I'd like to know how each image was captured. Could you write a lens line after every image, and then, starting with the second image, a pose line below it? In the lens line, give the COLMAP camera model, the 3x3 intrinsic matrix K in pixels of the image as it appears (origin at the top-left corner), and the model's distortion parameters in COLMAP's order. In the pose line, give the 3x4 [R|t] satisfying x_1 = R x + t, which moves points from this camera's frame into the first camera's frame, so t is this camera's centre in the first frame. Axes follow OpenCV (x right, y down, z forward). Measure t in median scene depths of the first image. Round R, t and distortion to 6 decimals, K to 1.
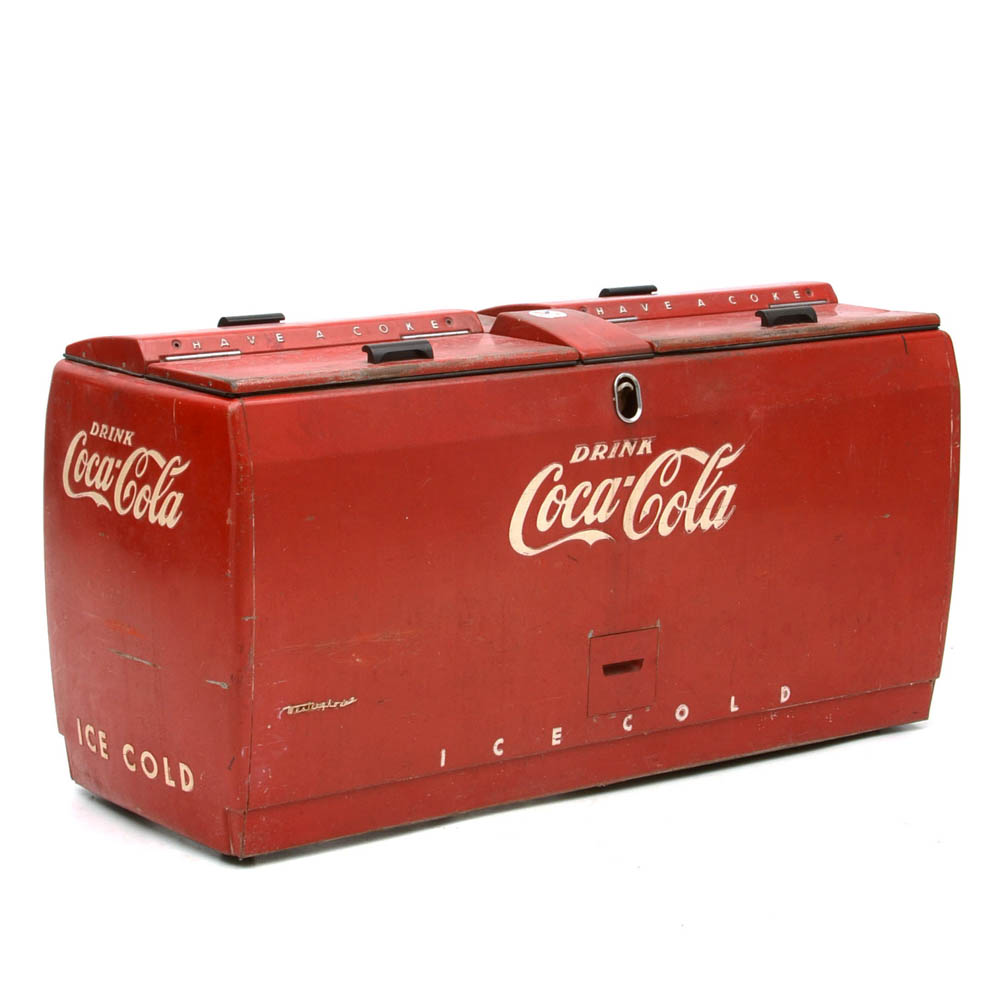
lens RADIAL K [[2975.0, 0, 498.7], [0, 2975.0, 496.7], [0, 0, 1]] dist [0.106361, 0.000000]
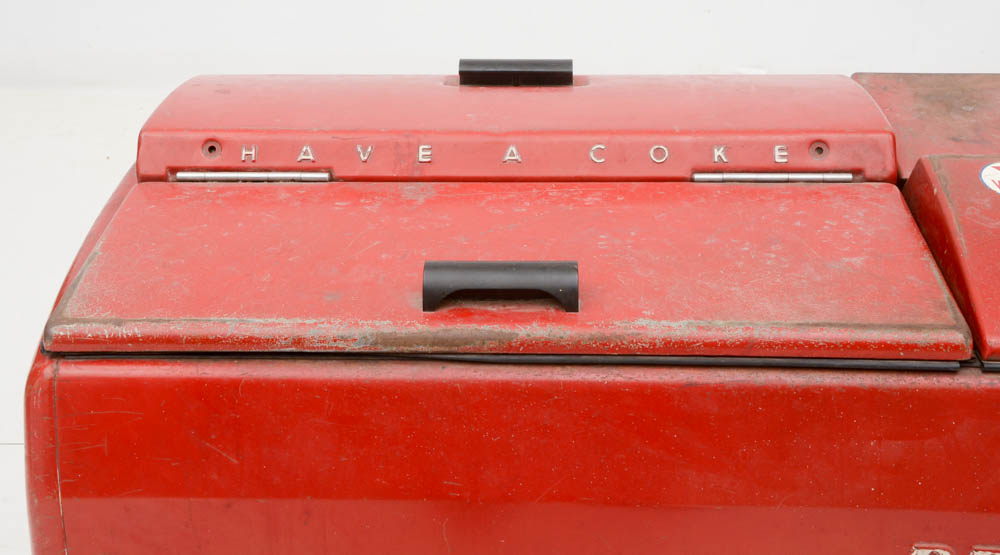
lens RADIAL K [[1430.0, 0, 493.5], [0, 1430.0, 219.8], [0, 0, 1]] dist [0.129341, 0.000000]
pose [[0.771345, 0.269845, -0.576377, 0.087693], [-0.091492, 0.943269, 0.319174, -0.123698], [0.629807, -0.193459, 0.752275, 0.792234]]
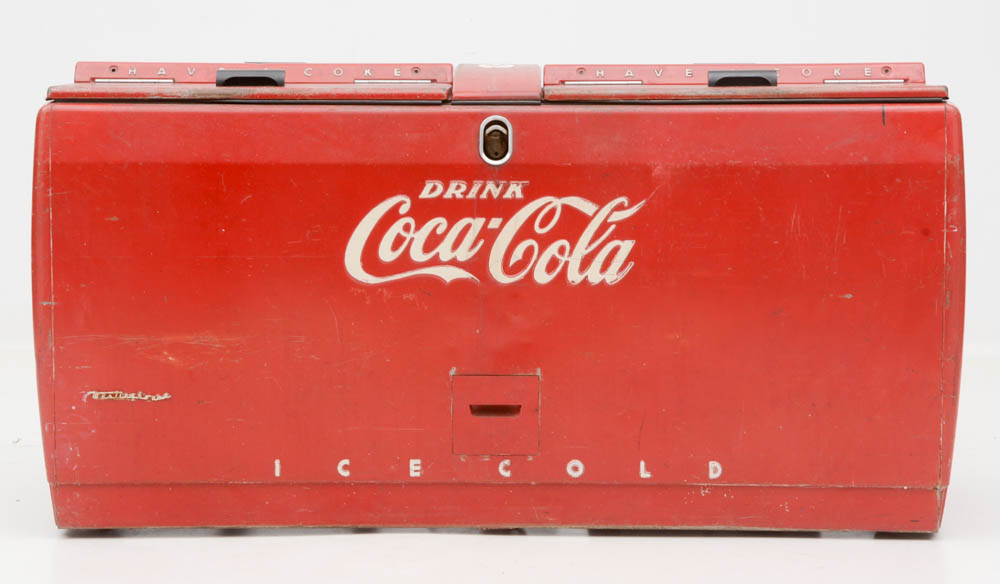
lens RADIAL K [[2678.4, 0, 511.9], [0, 2678.4, 271.6], [0, 0, 1]] dist [0.409787, 0.000000]
pose [[0.791024, 0.058739, -0.608959, 0.602857], [-0.104289, 0.993758, -0.039614, 0.046497], [0.602831, 0.094844, 0.792212, 0.282715]]
